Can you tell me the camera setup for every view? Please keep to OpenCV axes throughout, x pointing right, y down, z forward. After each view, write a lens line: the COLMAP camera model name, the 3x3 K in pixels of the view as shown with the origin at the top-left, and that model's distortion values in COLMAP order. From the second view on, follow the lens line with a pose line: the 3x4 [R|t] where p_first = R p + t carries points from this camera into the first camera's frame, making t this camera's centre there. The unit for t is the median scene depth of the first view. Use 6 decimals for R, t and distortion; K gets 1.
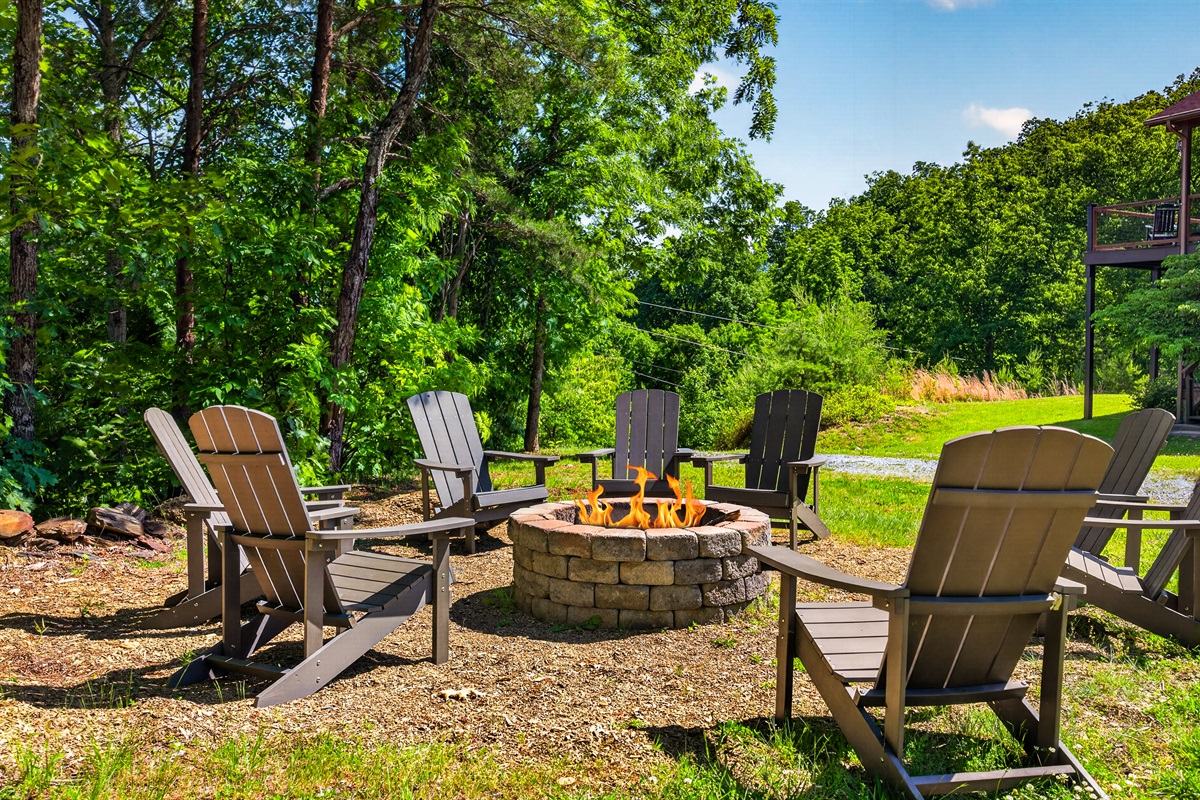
lens RADIAL K [[895.9, 0, 581.2], [0, 895.9, 395.4], [0, 0, 1]] dist [0.025120, -0.001143]
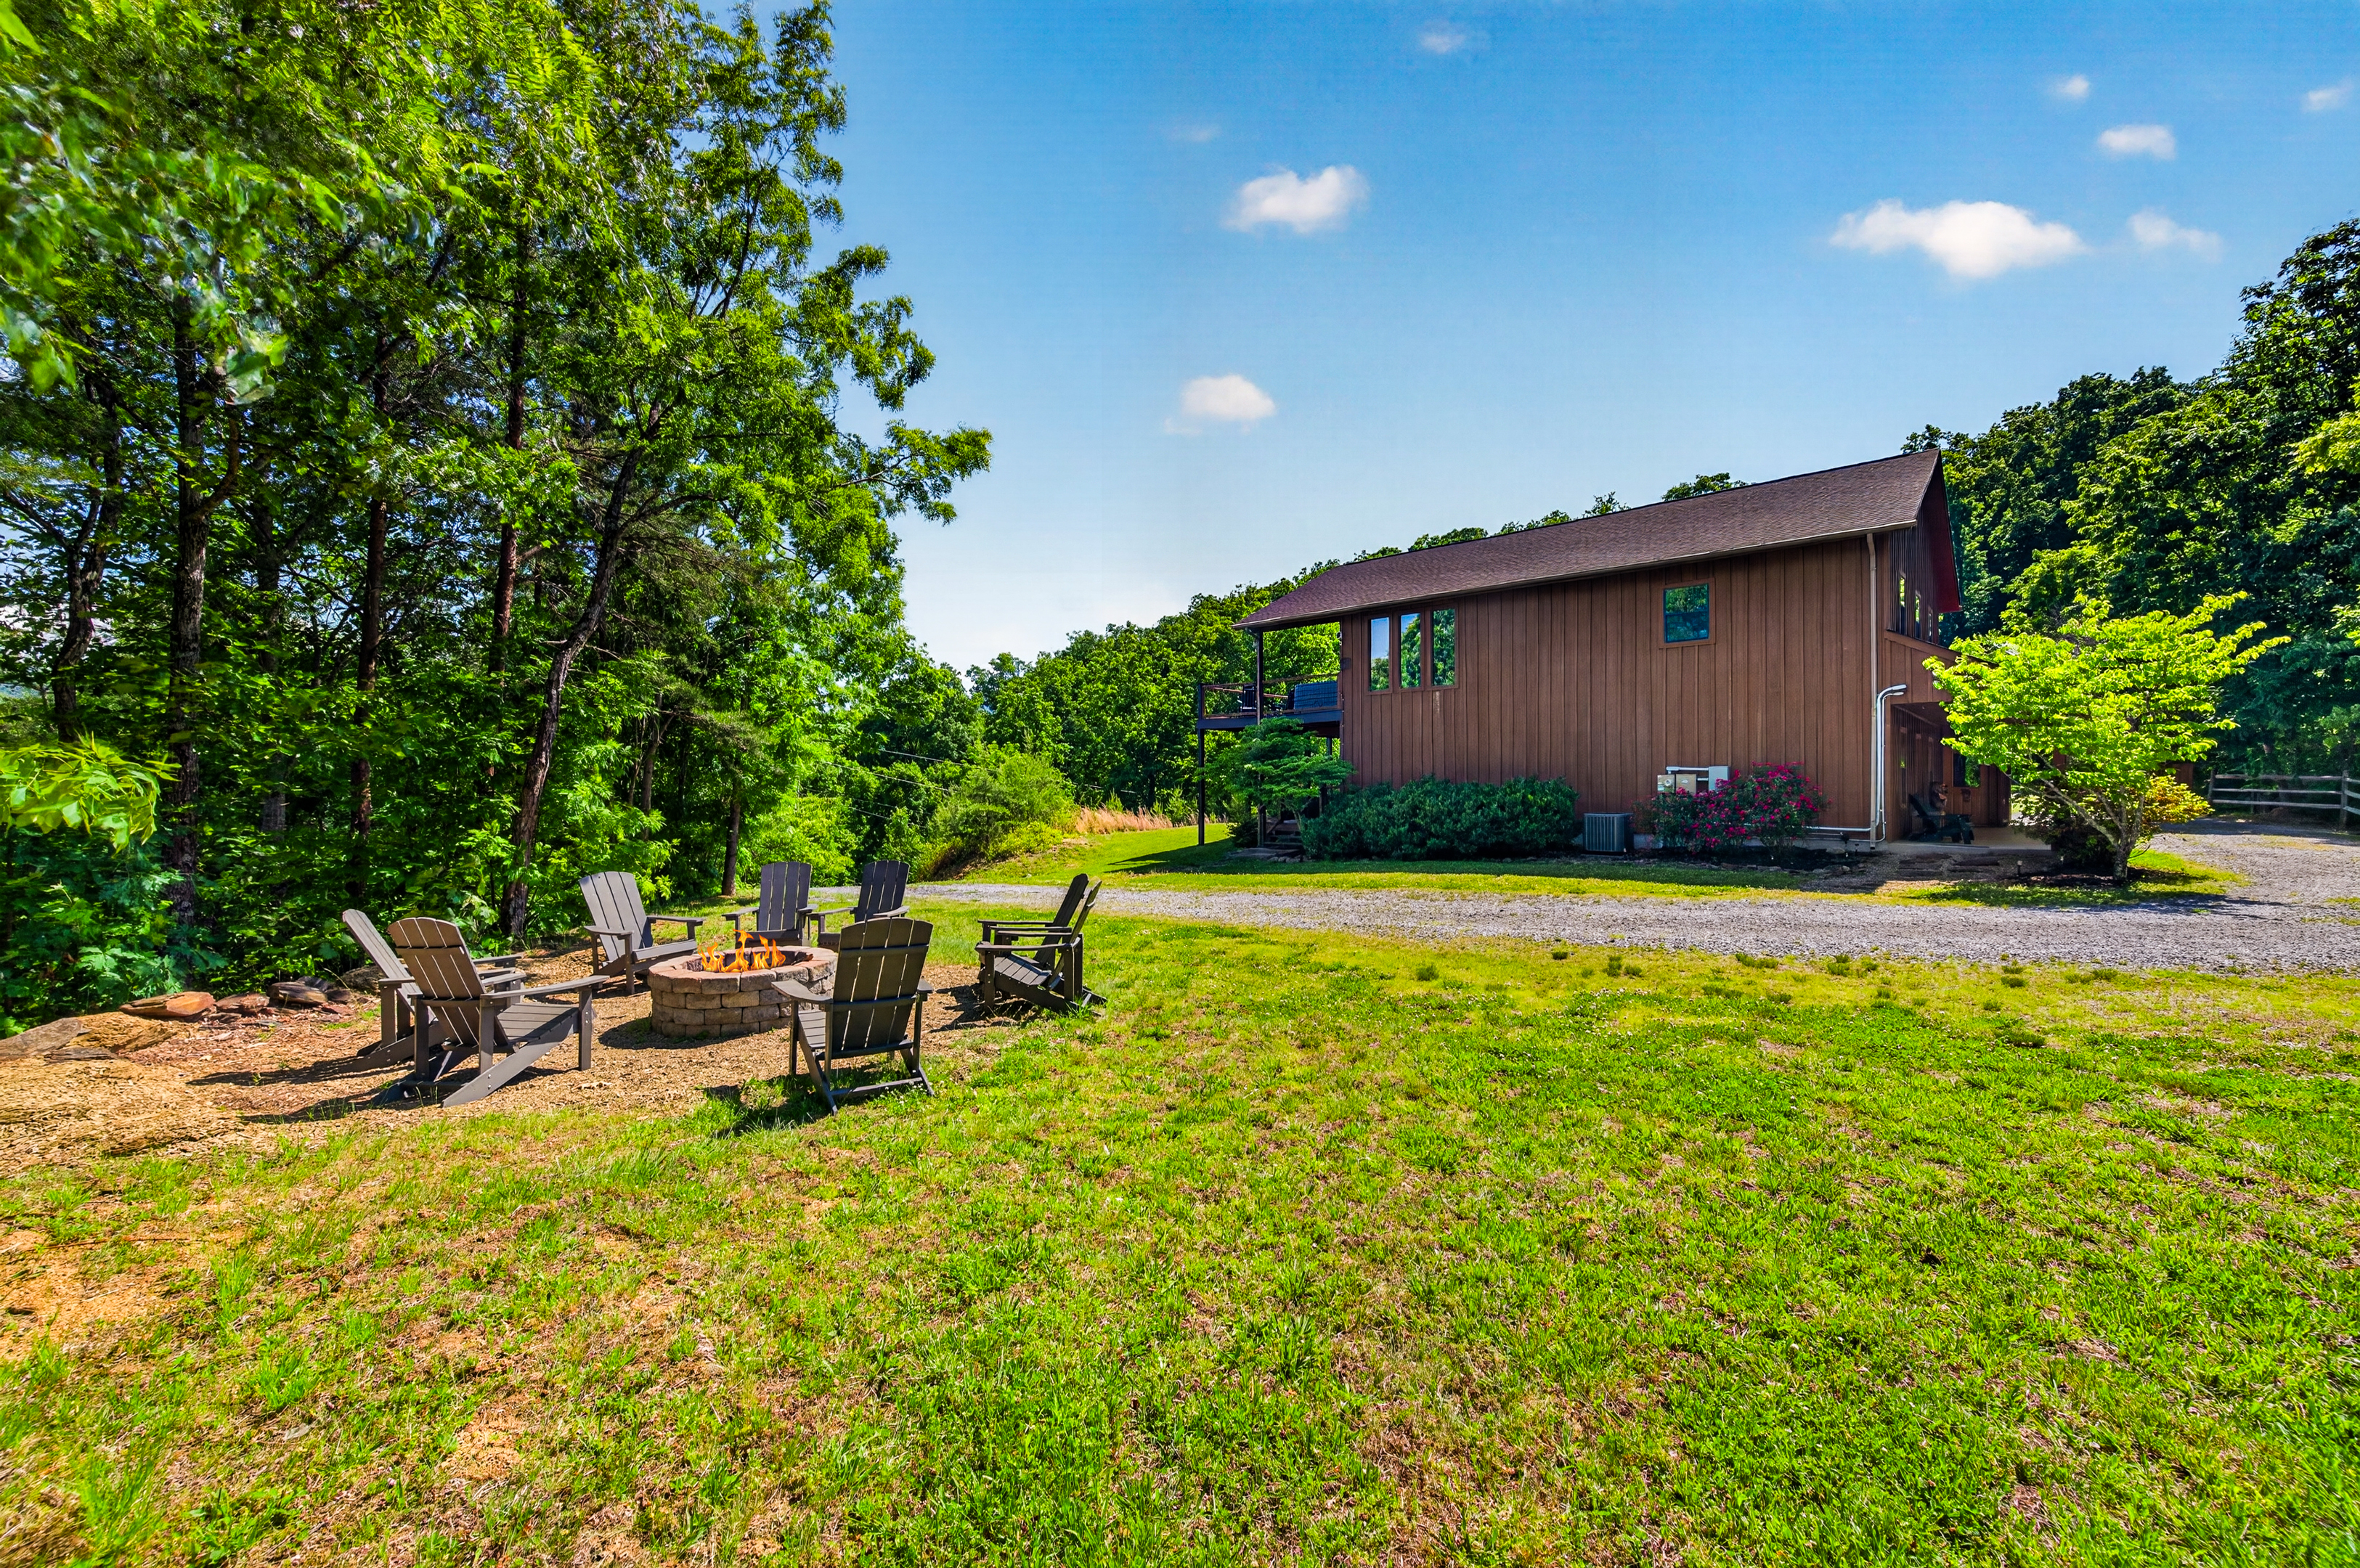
lens RADIAL K [[938.9, 0, 1181.4], [0, 938.9, 766.4], [0, 0, 1]] dist [0.024736, 0.000101]
pose [[0.950034, -0.006977, 0.312067, 0.219268], [0.014566, 0.999652, -0.021991, -0.124035], [-0.311805, 0.025438, 0.949806, -0.627350]]
